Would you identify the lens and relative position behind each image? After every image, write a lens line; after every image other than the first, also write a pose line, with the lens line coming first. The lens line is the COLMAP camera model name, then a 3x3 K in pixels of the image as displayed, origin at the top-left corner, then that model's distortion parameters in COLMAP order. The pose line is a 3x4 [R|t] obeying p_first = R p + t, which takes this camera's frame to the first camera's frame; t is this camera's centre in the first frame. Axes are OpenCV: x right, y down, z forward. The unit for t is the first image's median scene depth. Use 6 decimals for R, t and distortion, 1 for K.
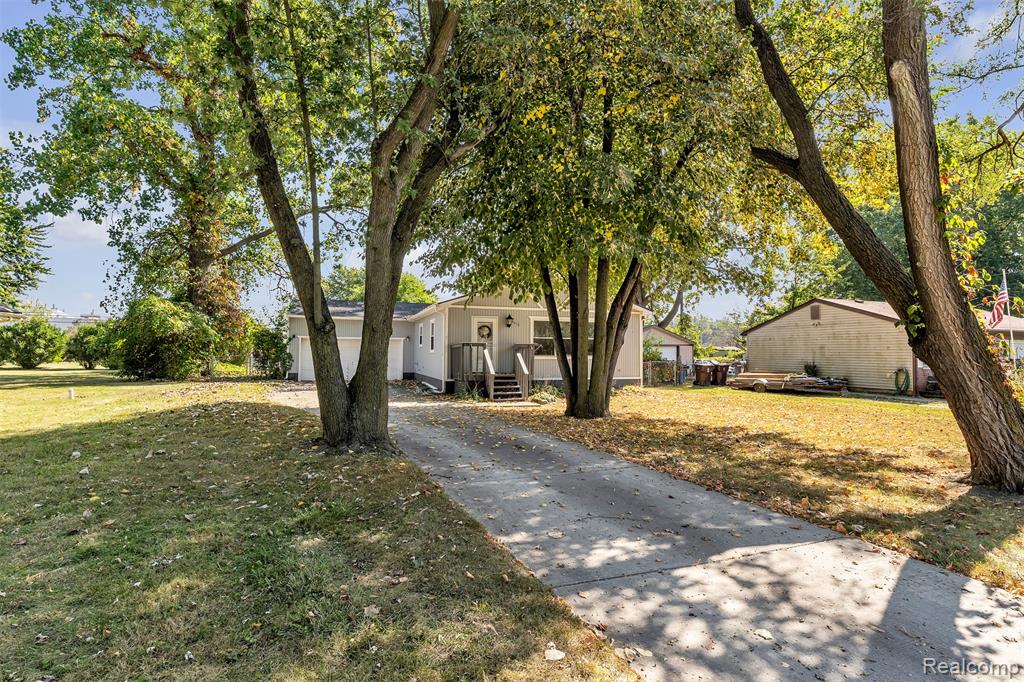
lens RADIAL K [[502.3, 0, 506.2], [0, 502.3, 337.8], [0, 0, 1]] dist [-0.000397, 0.000083]
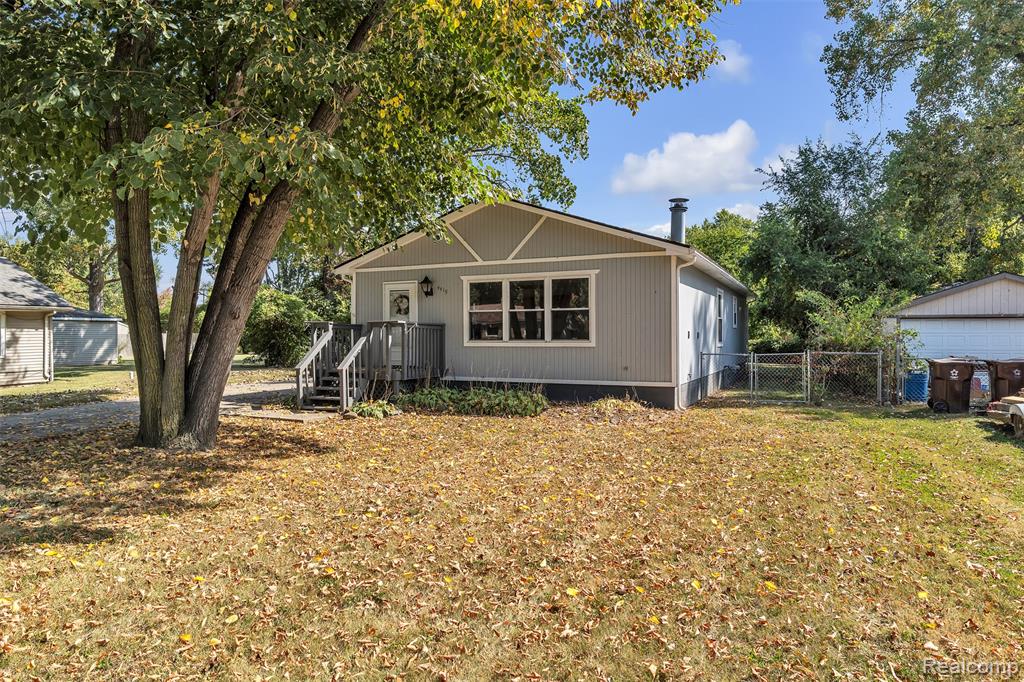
lens RADIAL K [[626.5, 0, 514.9], [0, 626.5, 339.8], [0, 0, 1]] dist [0.002458, -0.000097]
pose [[0.732488, -0.004342, -0.680767, 0.485349], [0.025695, 0.999443, 0.021273, 0.015964], [0.680295, -0.033074, 0.732192, 0.380230]]
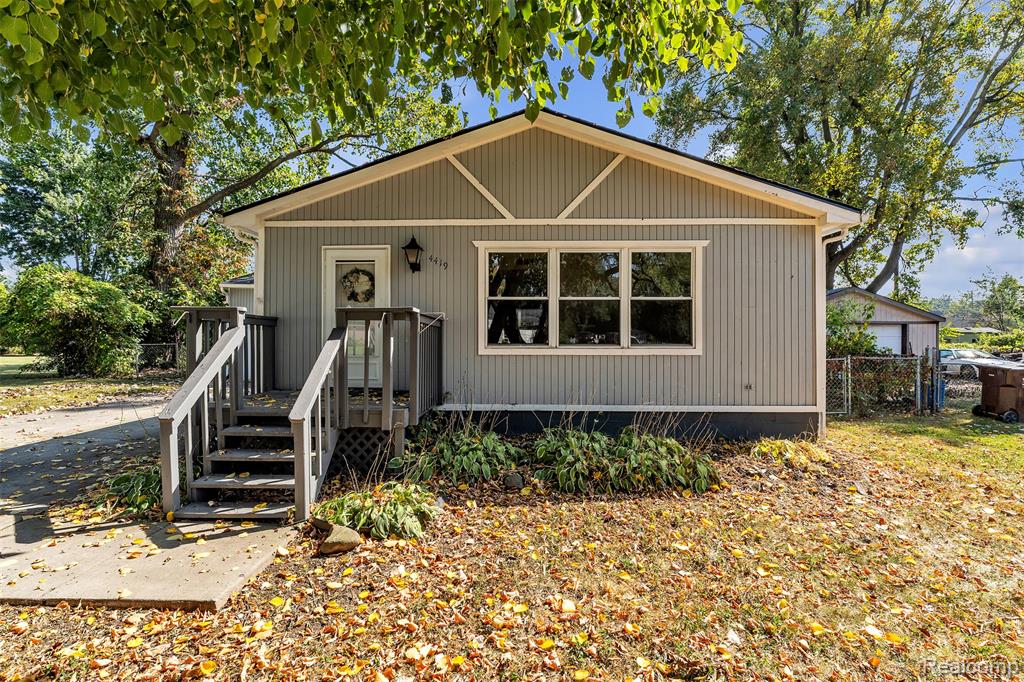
lens RADIAL K [[459.9, 0, 513.0], [0, 459.9, 336.0], [0, 0, 1]] dist [-0.008487, -0.001713]
pose [[0.941874, -0.005346, -0.335924, 0.148914], [0.013359, 0.999679, 0.021547, 0.017008], [0.335701, -0.024782, 0.941643, 0.538685]]
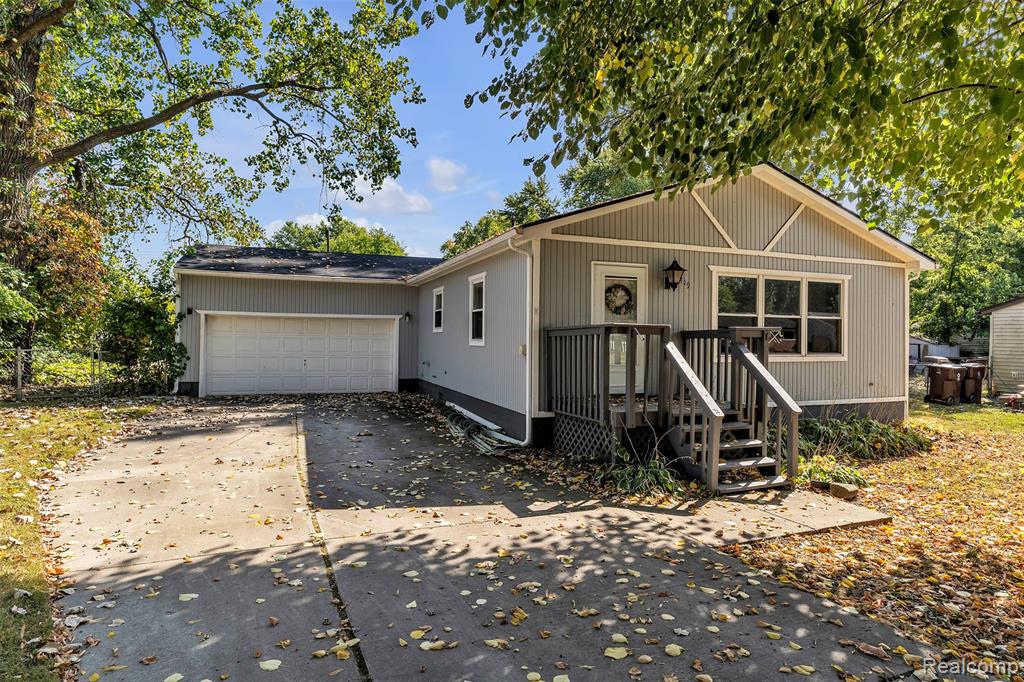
lens RADIAL K [[570.0, 0, 512.2], [0, 570.0, 339.9], [0, 0, 1]] dist [-0.005757, -0.000617]
pose [[0.998748, 0.003439, 0.049907, -0.120894], [-0.005133, 0.999413, 0.033866, 0.005219], [-0.049762, -0.034079, 0.998180, 0.399987]]
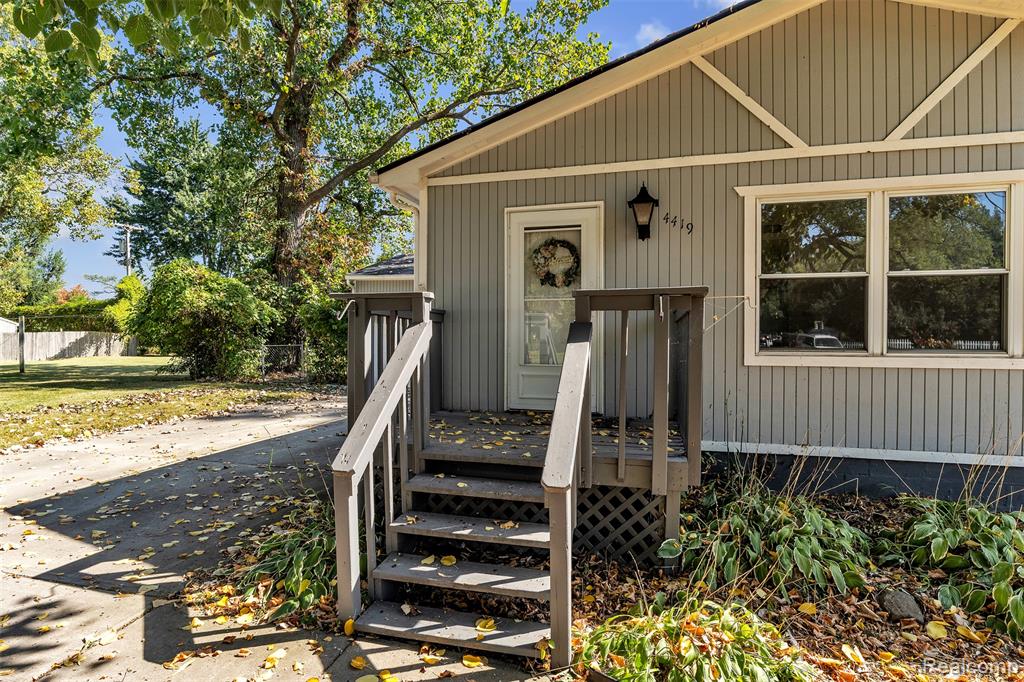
lens RADIAL K [[537.0, 0, 514.1], [0, 537.0, 344.7], [0, 0, 1]] dist [-0.011338, 0.000851]
pose [[0.835855, 0.003435, -0.548939, 0.076271], [0.018326, 0.999248, 0.034158, 0.017319], [0.548644, -0.038611, 0.835164, 0.571882]]
